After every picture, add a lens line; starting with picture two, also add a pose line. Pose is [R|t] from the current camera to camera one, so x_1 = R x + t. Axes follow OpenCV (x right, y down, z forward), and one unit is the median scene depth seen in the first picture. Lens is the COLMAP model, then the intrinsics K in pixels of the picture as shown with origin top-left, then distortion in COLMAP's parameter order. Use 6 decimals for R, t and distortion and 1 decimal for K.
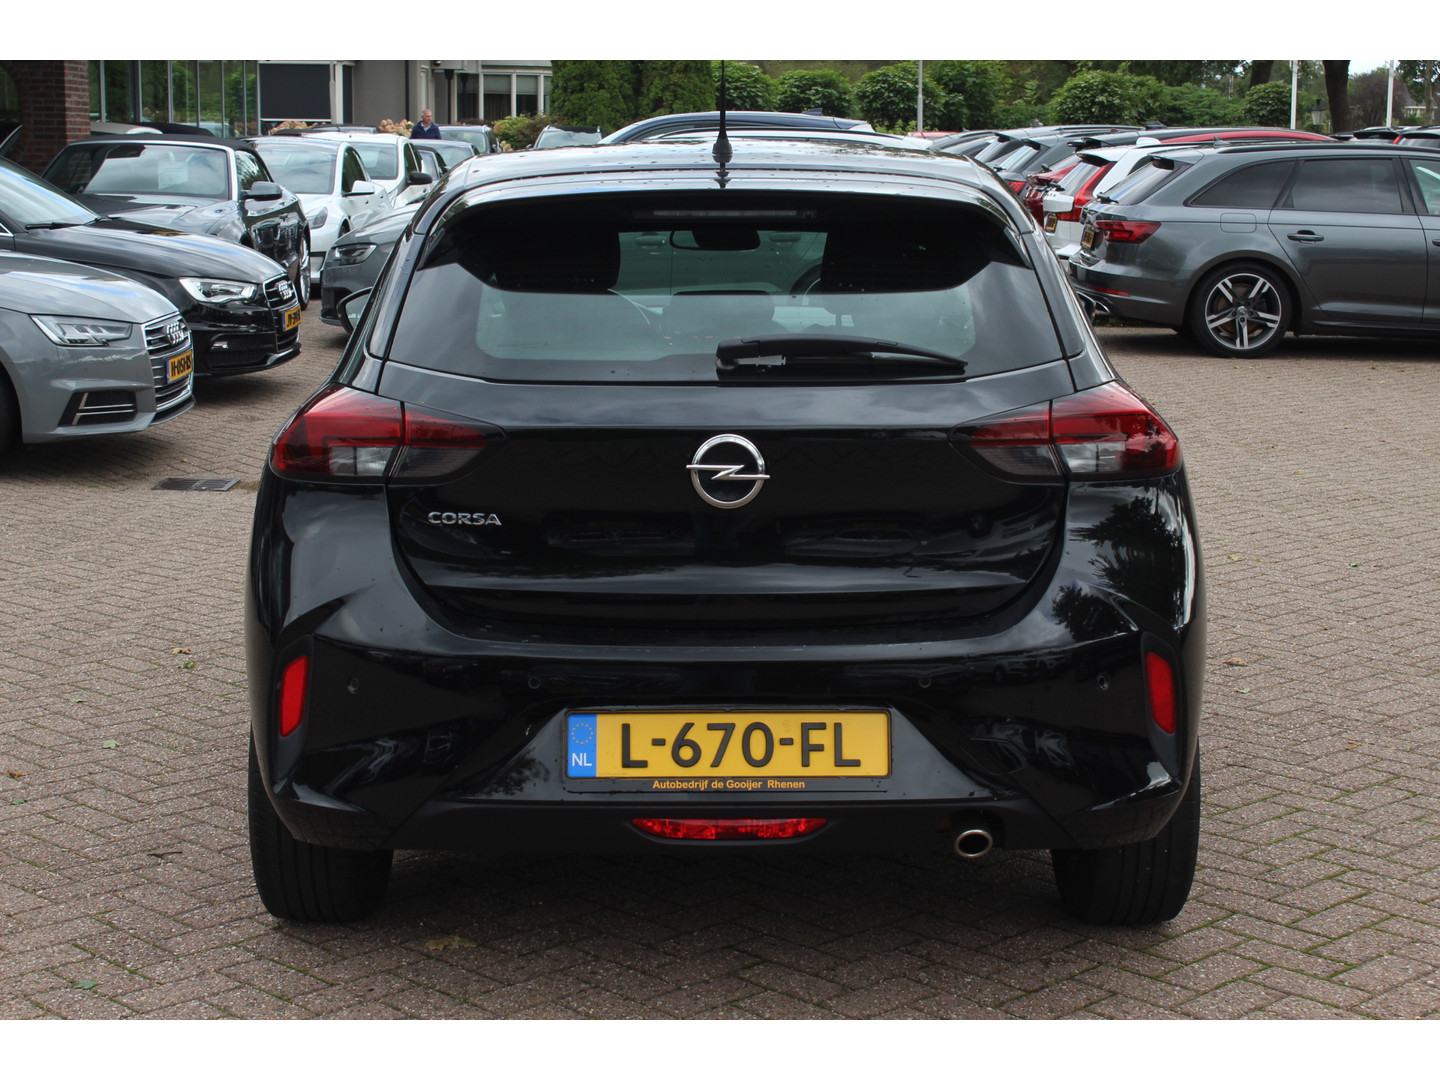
lens RADIAL K [[2453.8, 0, 720.0], [0, 2453.8, 540.0], [0, 0, 1]] dist [-0.030912, -0.045993]
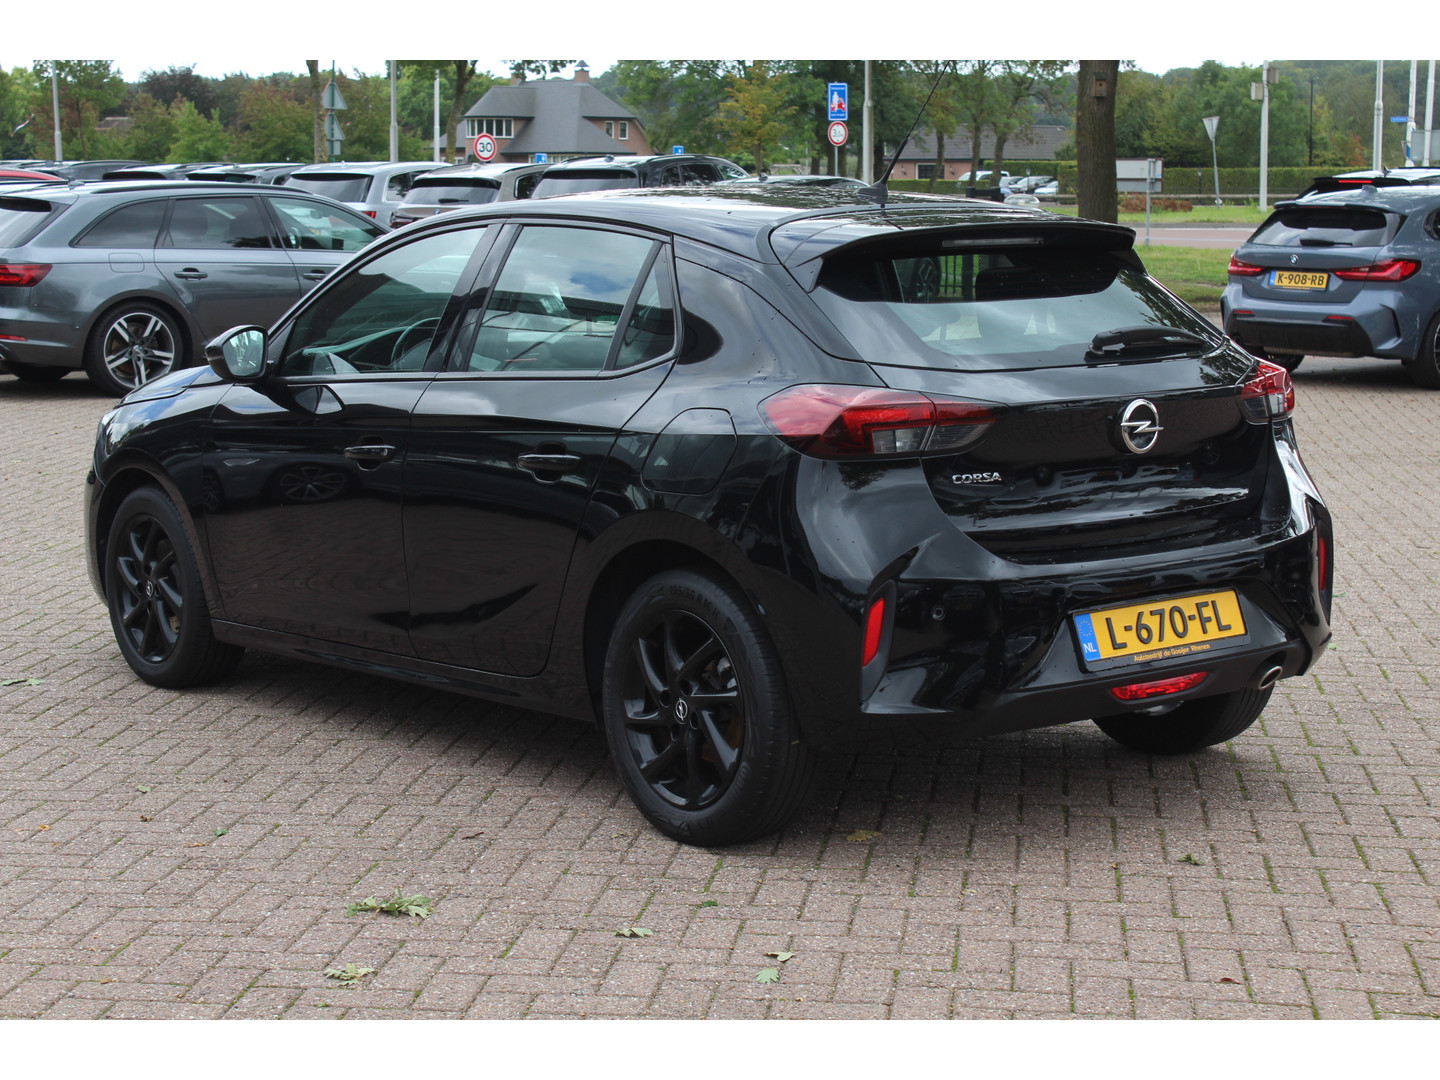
lens RADIAL K [[2671.3, 0, 720.0], [0, 2671.3, 540.0], [0, 0, 1]] dist [0.008622, 0.066757]
pose [[0.787643, -0.091342, 0.609323, -0.275356], [0.107659, 0.994139, 0.009864, -0.001223], [-0.606653, 0.057829, 0.792861, -0.009169]]
